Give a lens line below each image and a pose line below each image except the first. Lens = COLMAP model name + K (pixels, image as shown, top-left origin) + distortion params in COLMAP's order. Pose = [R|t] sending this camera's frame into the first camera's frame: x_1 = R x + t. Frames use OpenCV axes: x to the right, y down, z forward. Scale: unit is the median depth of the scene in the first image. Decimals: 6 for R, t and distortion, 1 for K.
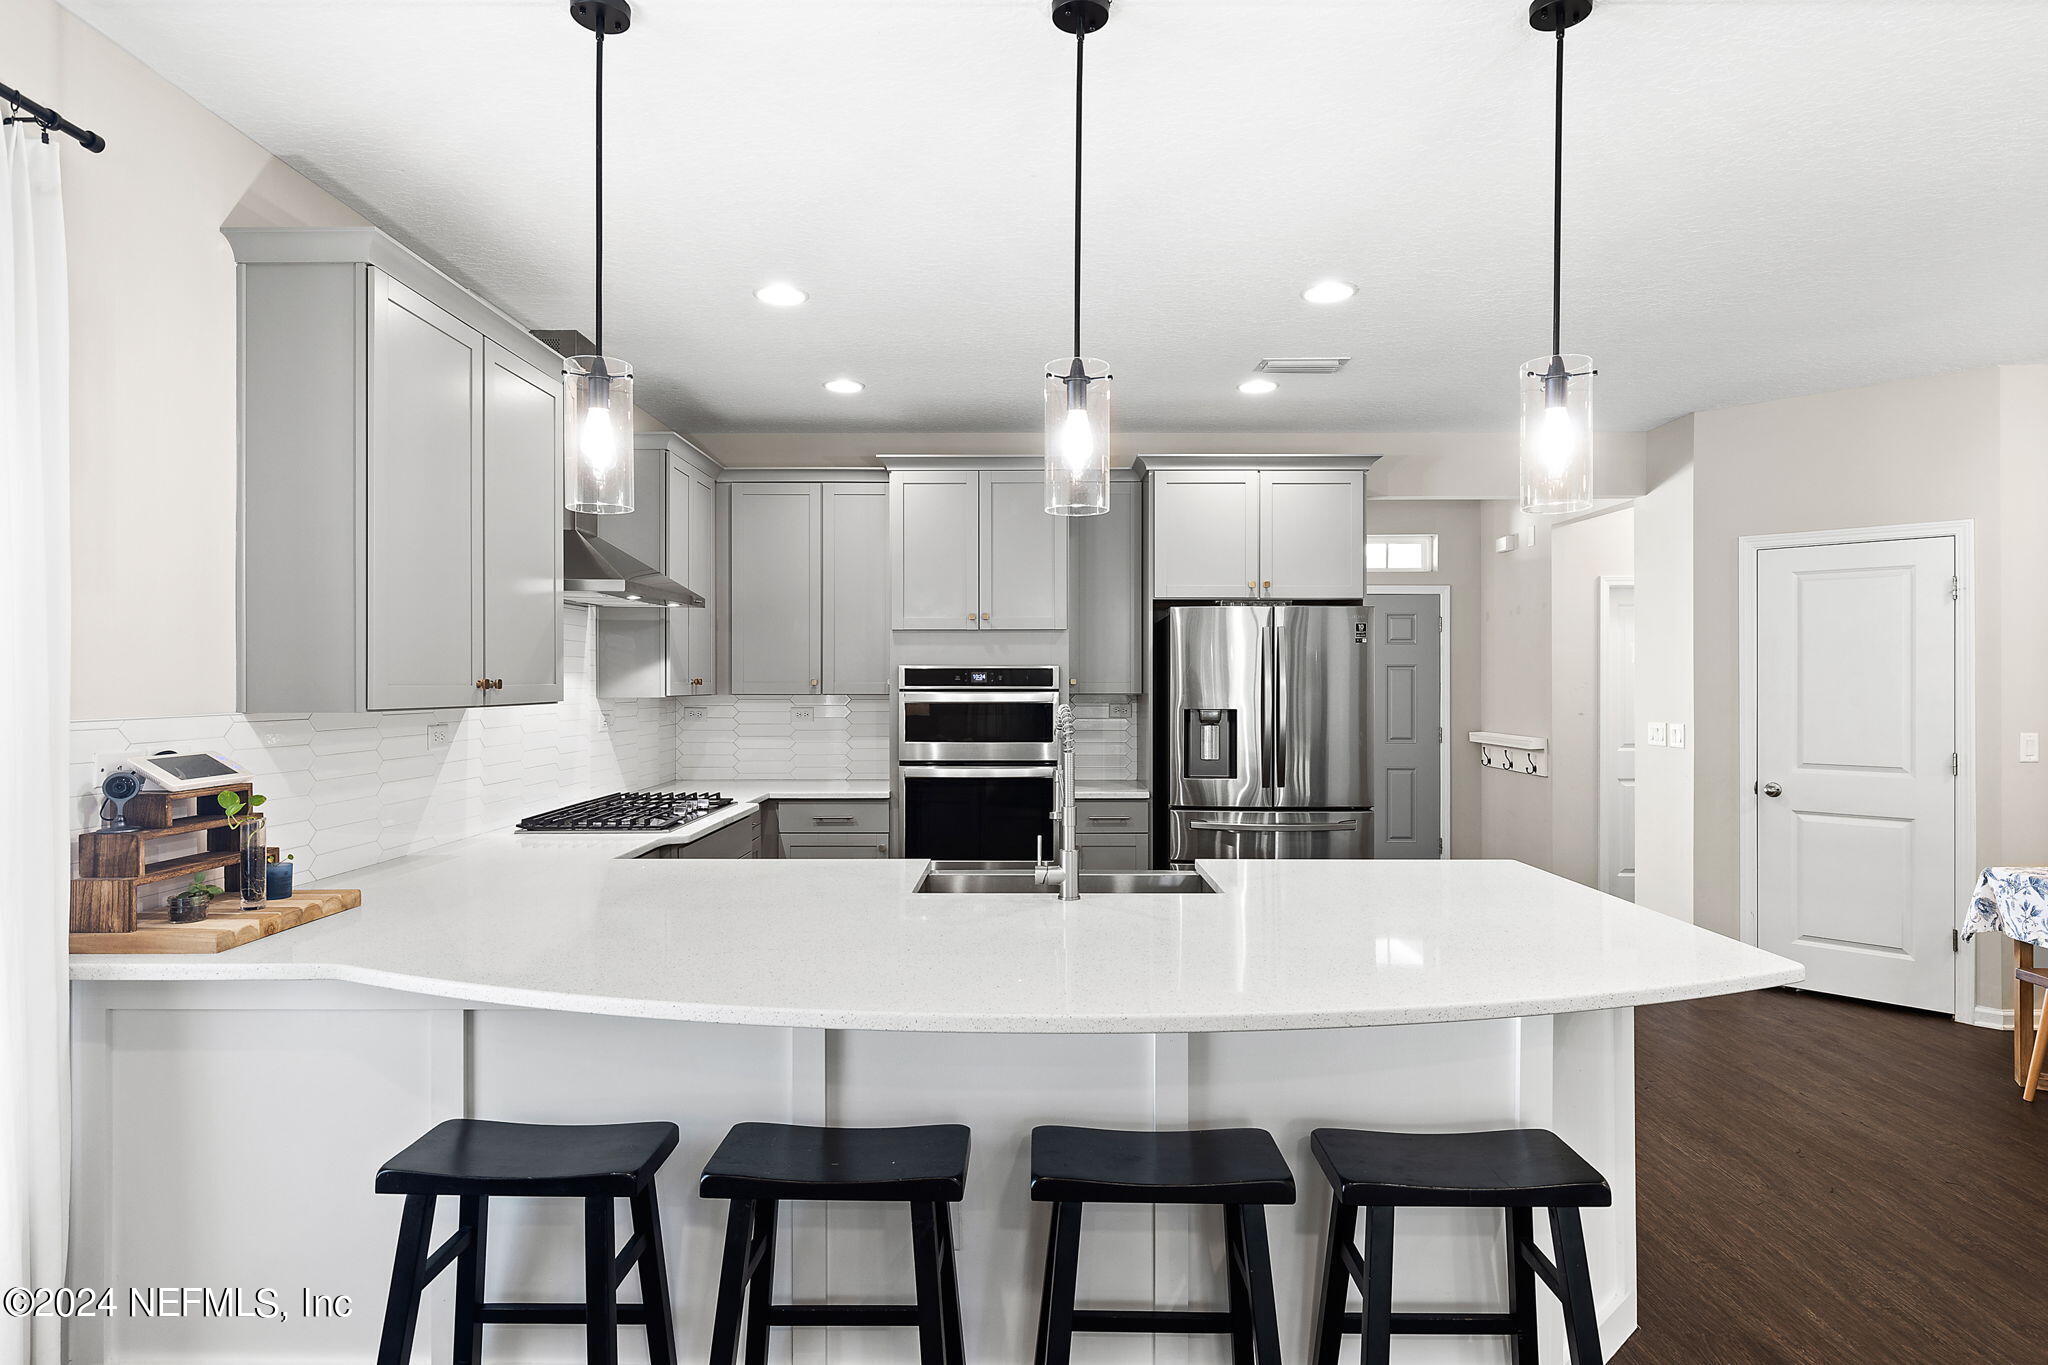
lens RADIAL K [[1094.3, 0, 1014.0], [0, 1094.3, 679.0], [0, 0, 1]] dist [-0.001472, 0.000029]
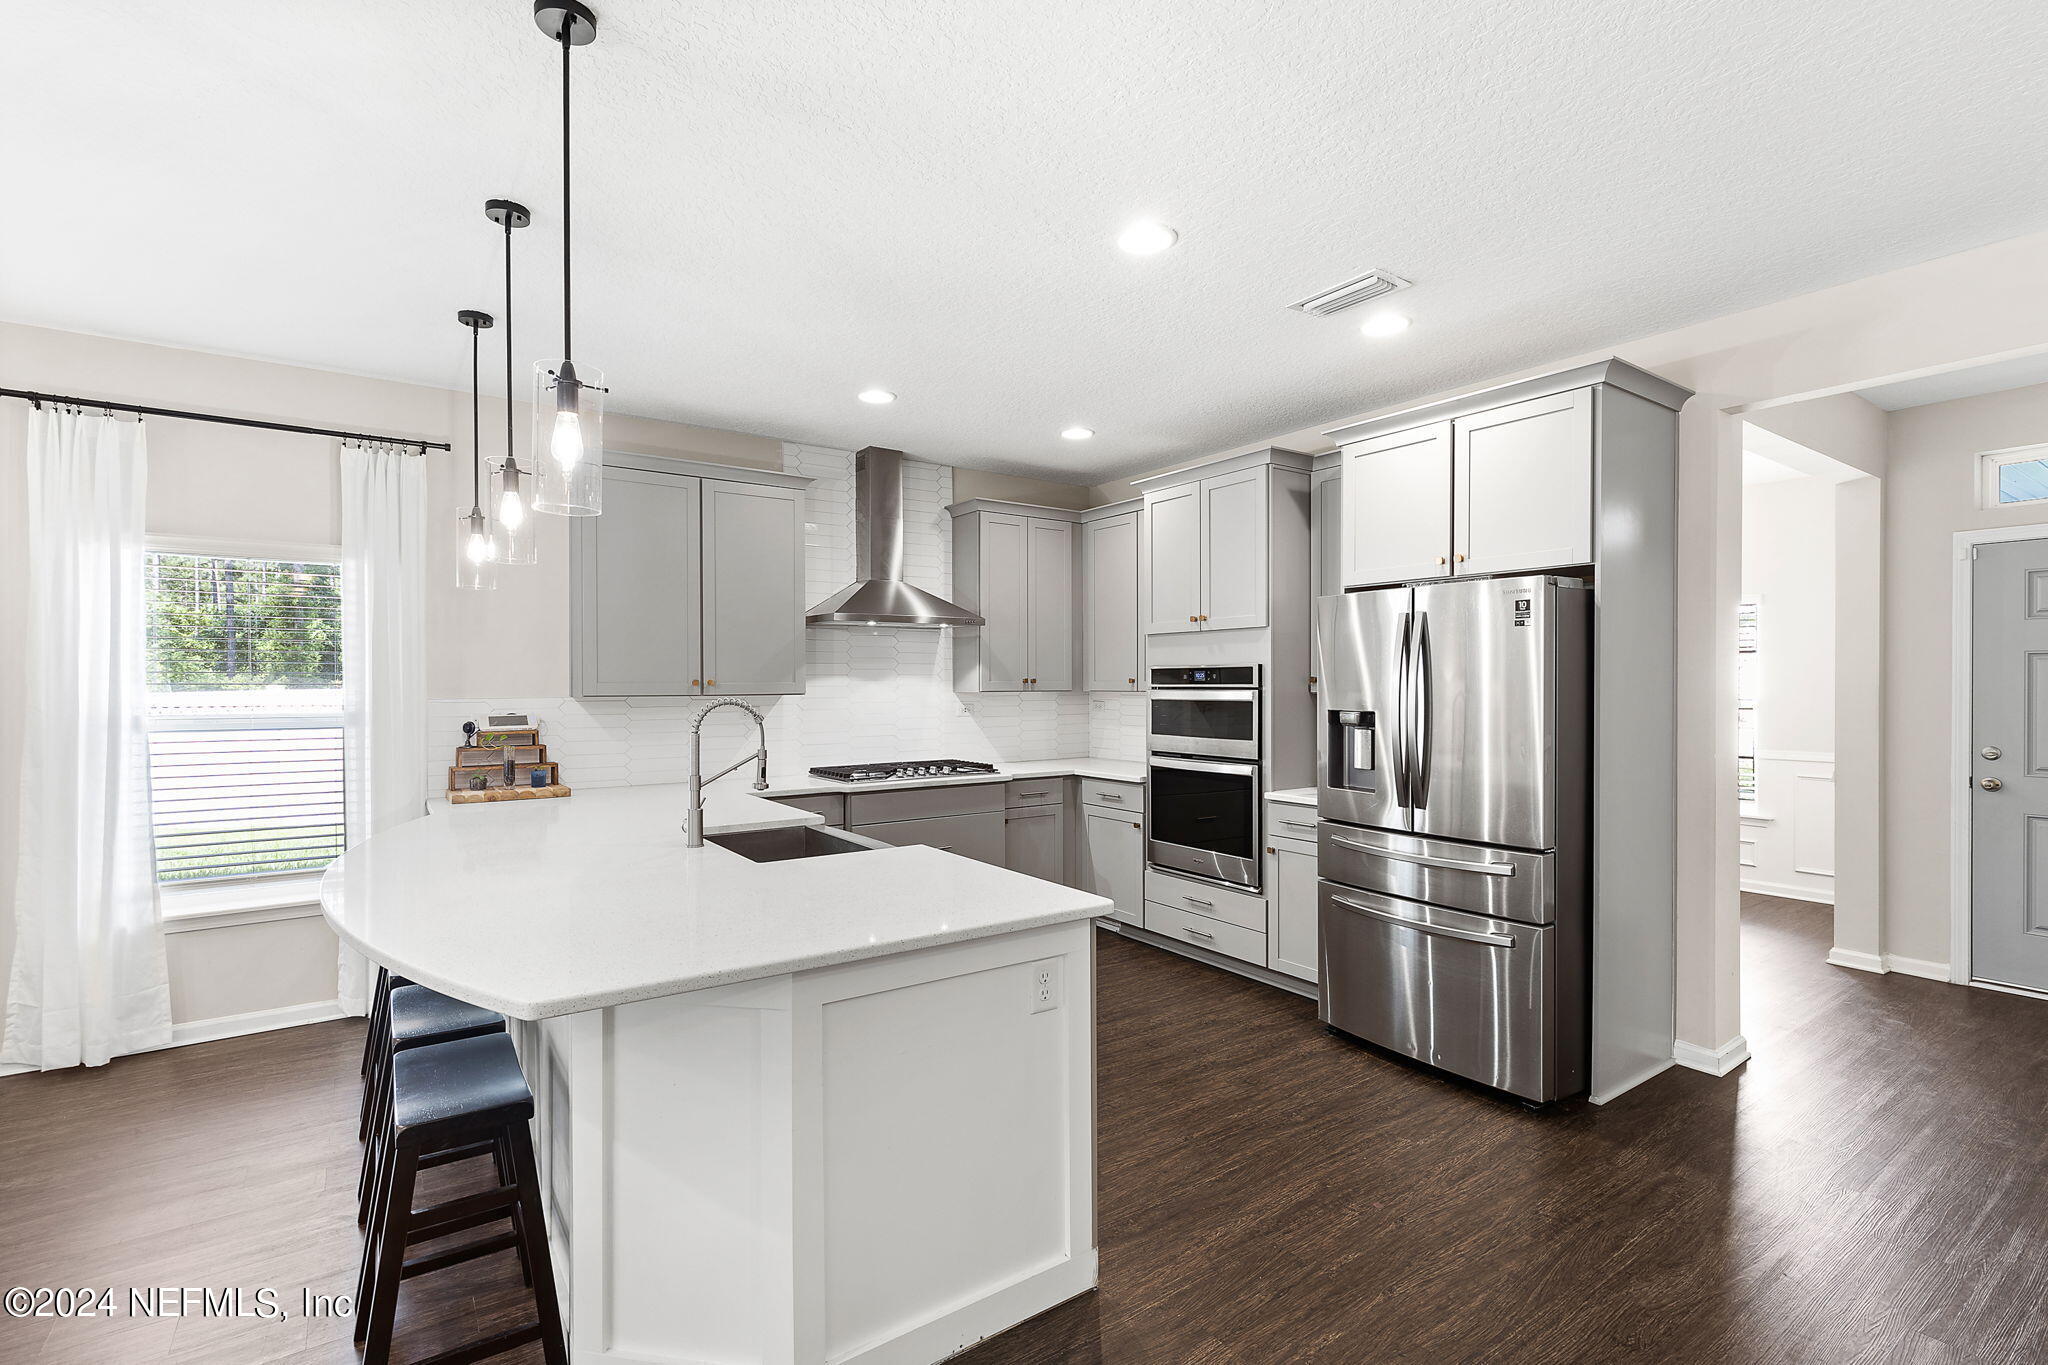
lens RADIAL K [[927.4, 0, 1022.5], [0, 927.4, 686.6], [0, 0, 1]] dist [0.015128, -0.000080]
pose [[0.589135, 0.003339, -0.808027, 0.594275], [0.004401, 0.999963, 0.007340, 0.001372], [0.808022, -0.007880, 0.589099, 0.330701]]
